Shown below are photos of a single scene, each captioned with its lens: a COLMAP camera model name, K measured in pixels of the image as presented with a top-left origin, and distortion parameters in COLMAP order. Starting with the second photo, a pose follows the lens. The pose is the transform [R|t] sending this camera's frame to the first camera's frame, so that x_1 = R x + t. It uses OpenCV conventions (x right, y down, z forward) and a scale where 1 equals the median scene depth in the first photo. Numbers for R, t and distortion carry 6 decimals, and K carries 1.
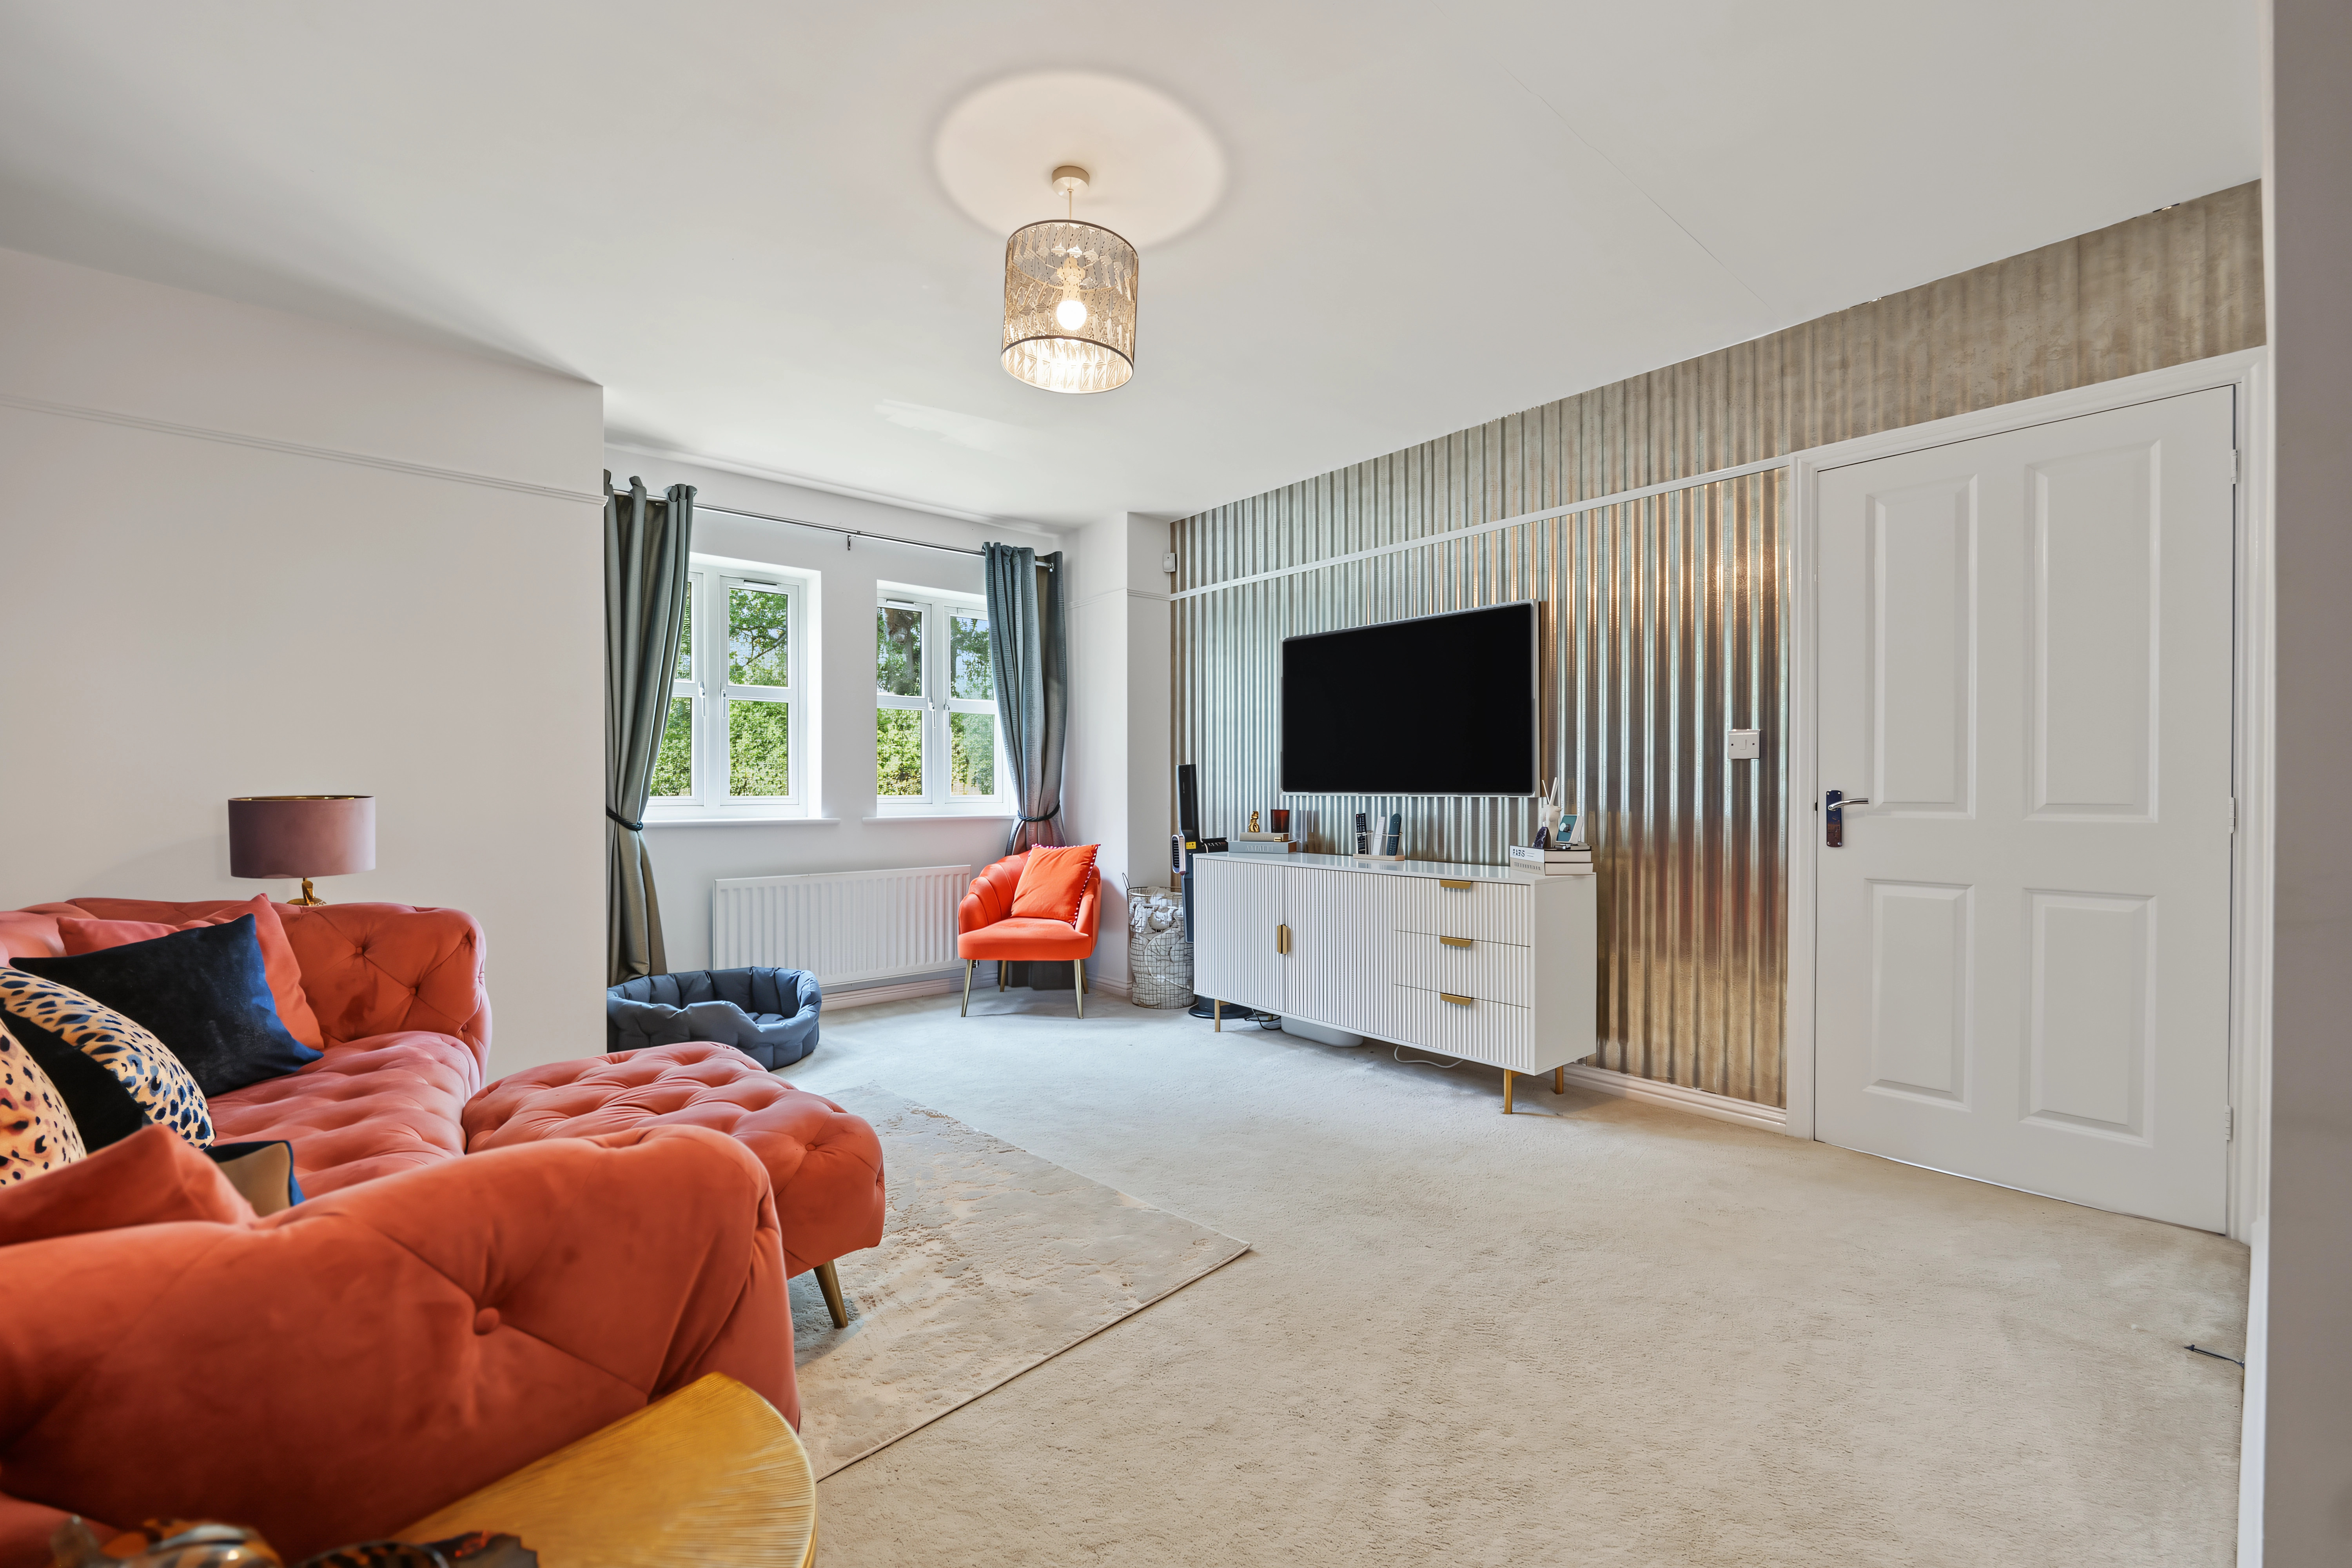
lens RADIAL K [[959.1, 0, 1174.4], [0, 959.1, 790.8], [0, 0, 1]] dist [-0.012978, -0.000172]
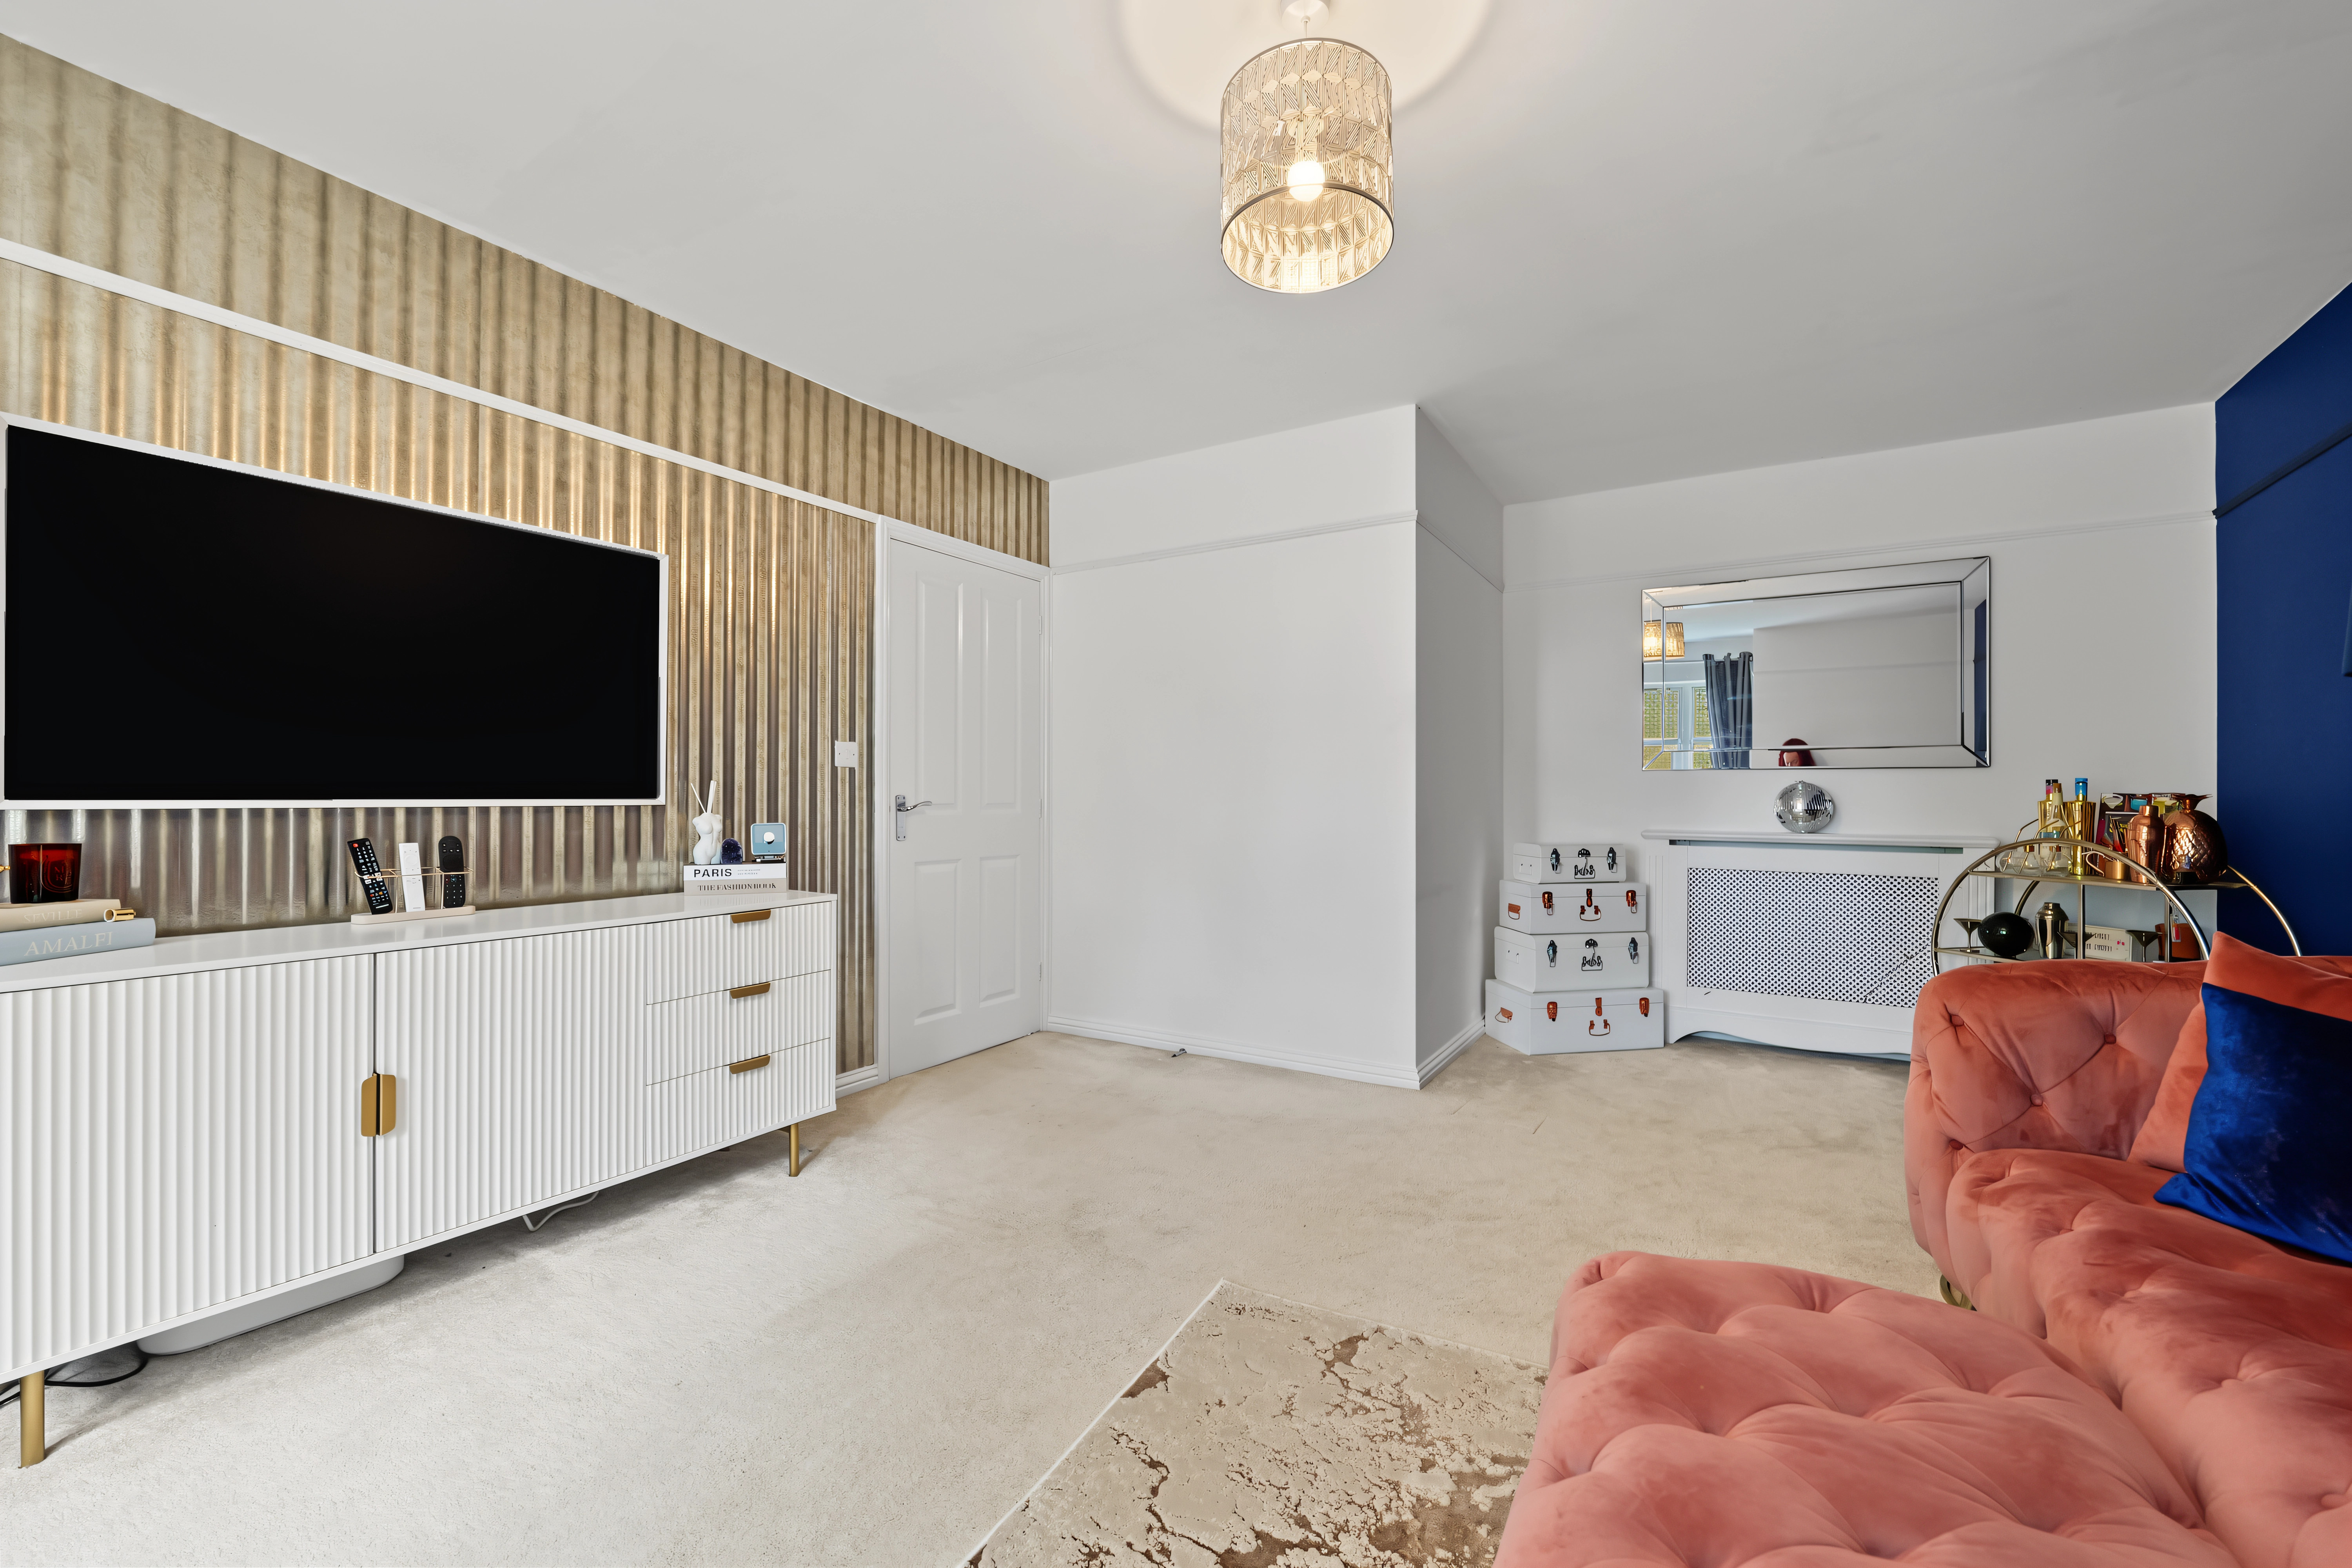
lens RADIAL K [[959.1, 0, 1174.4], [0, 959.1, 790.8], [0, 0, 1]] dist [-0.012978, -0.000172]
pose [[-0.297711, 0.002738, 0.954652, -0.542750], [-0.000084, 0.999996, -0.002894, -0.002389], [-0.954656, -0.000942, -0.297709, 0.888765]]
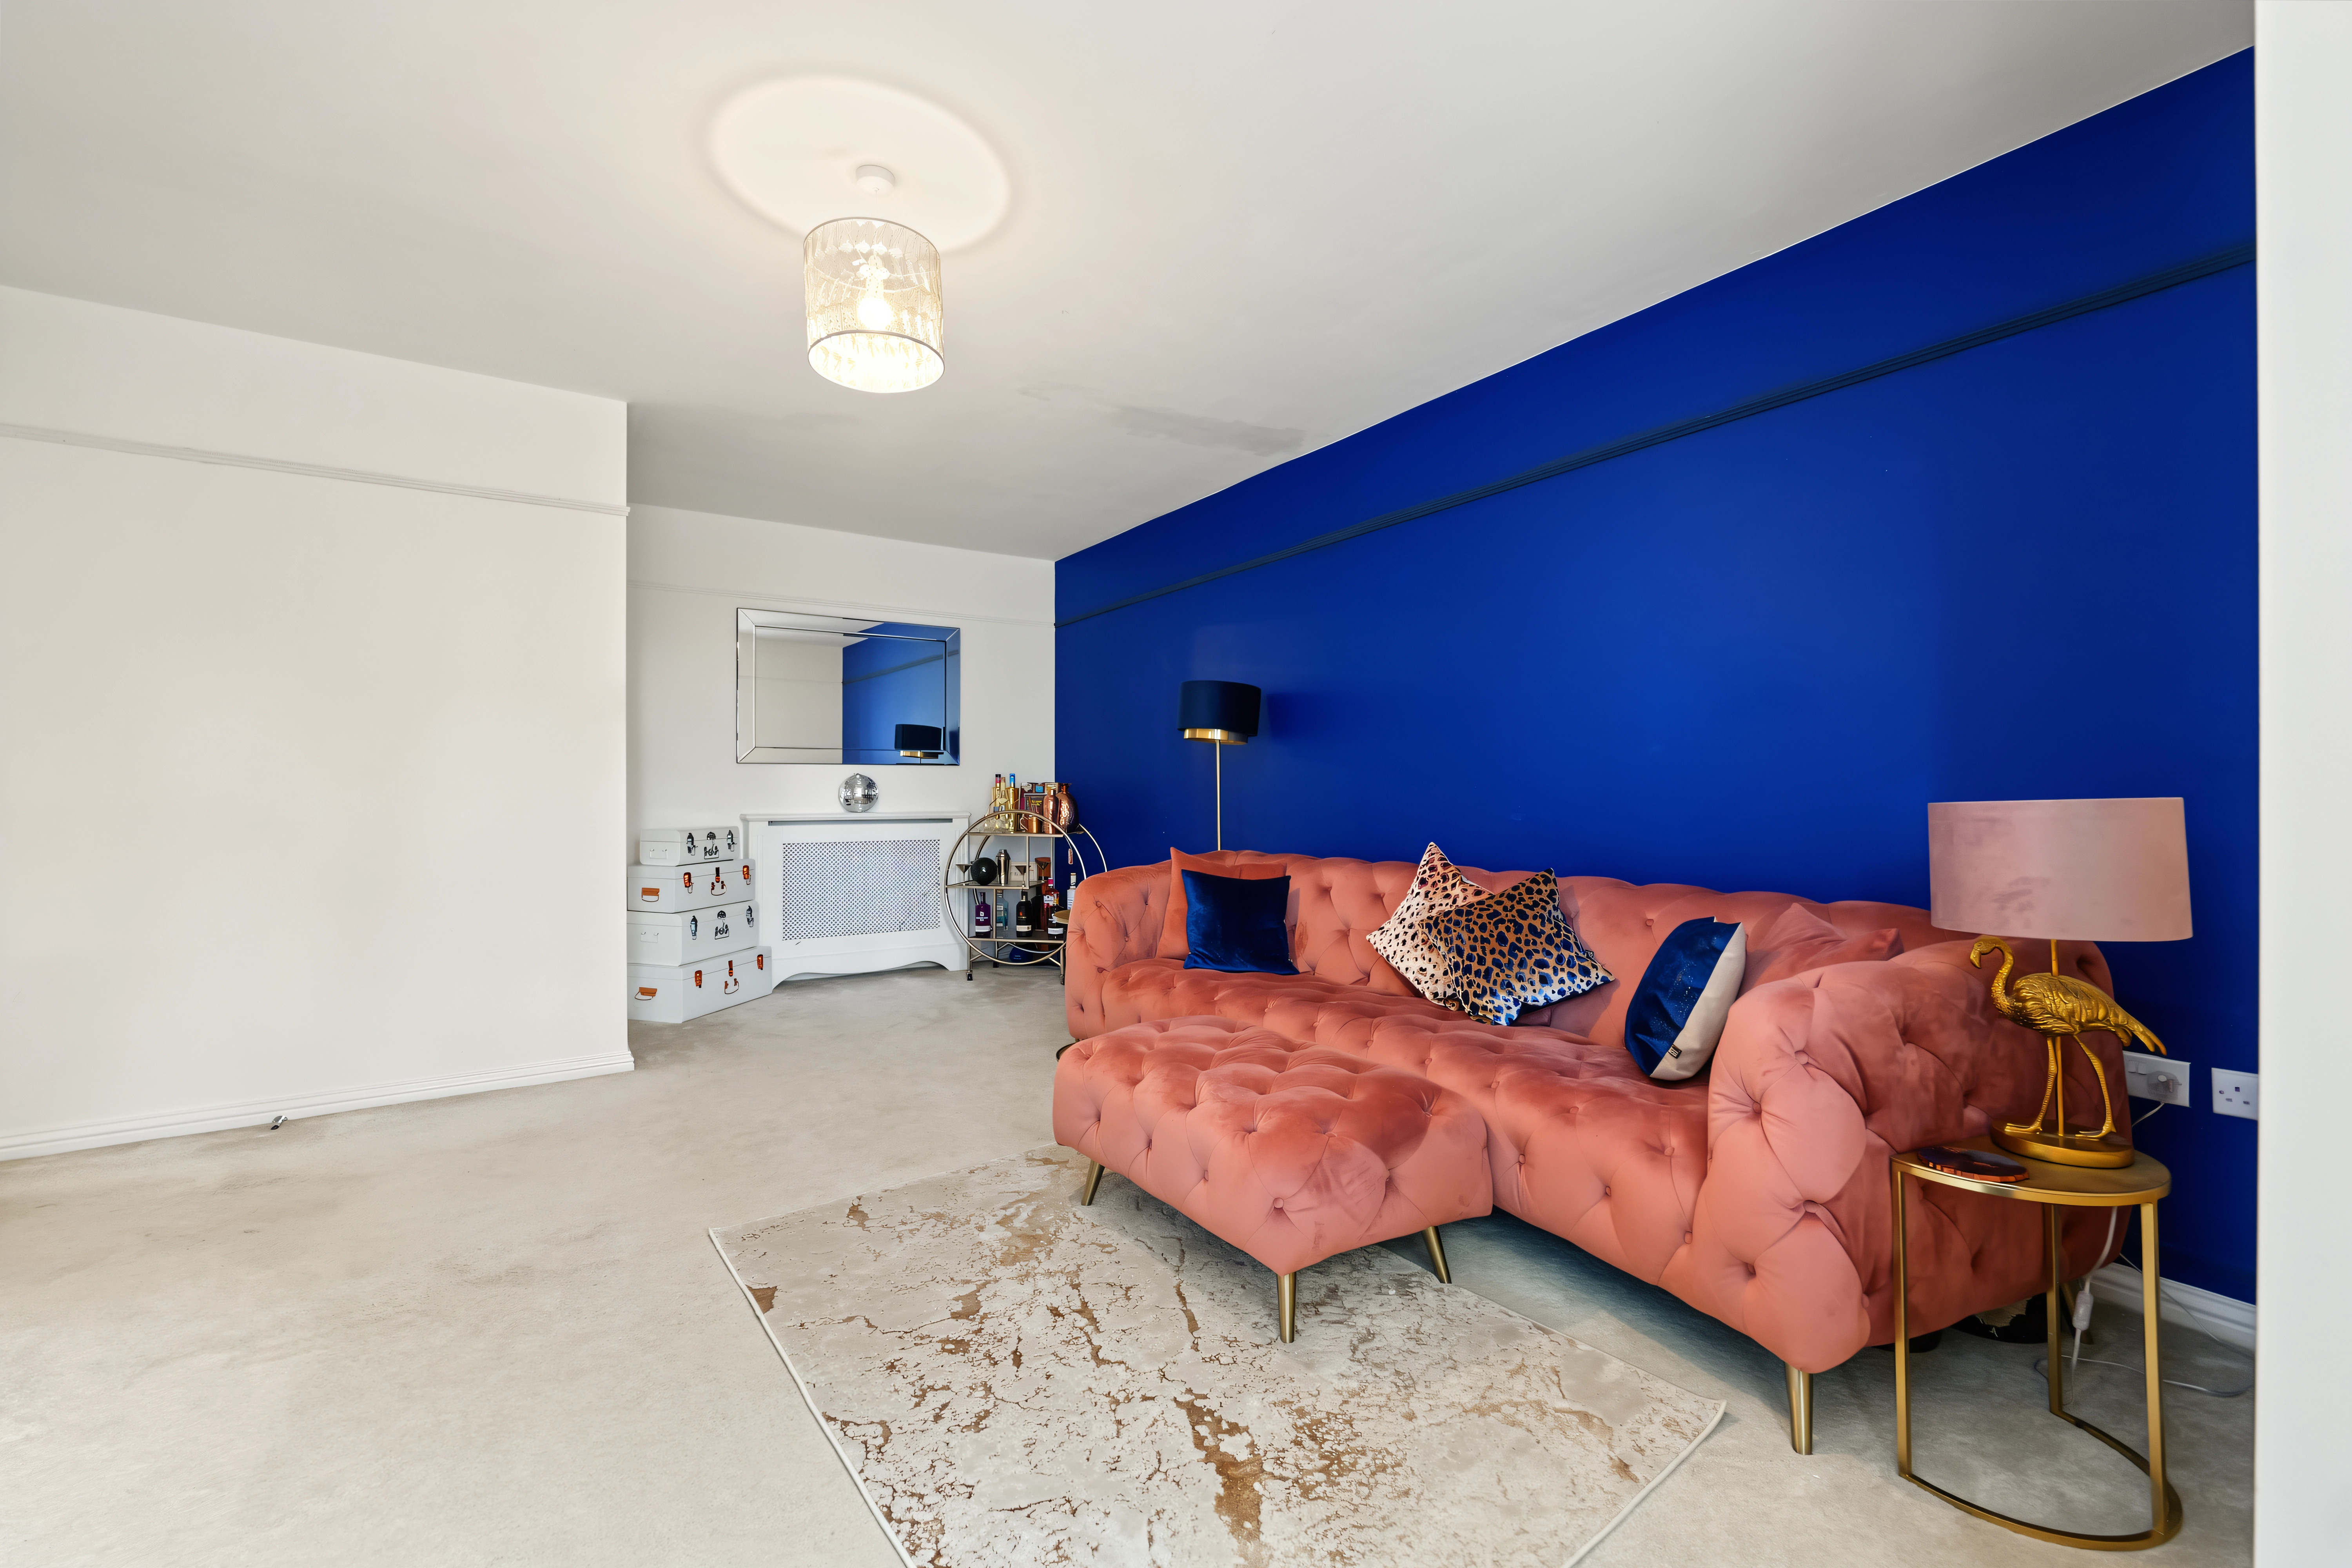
lens RADIAL K [[959.1, 0, 1174.4], [0, 959.1, 790.8], [0, 0, 1]] dist [-0.012978, -0.000172]
pose [[-0.991811, -0.000588, 0.127715, -0.367786], [0.000589, 0.999958, 0.009179, -0.003486], [-0.127715, 0.009179, -0.991768, 1.306796]]
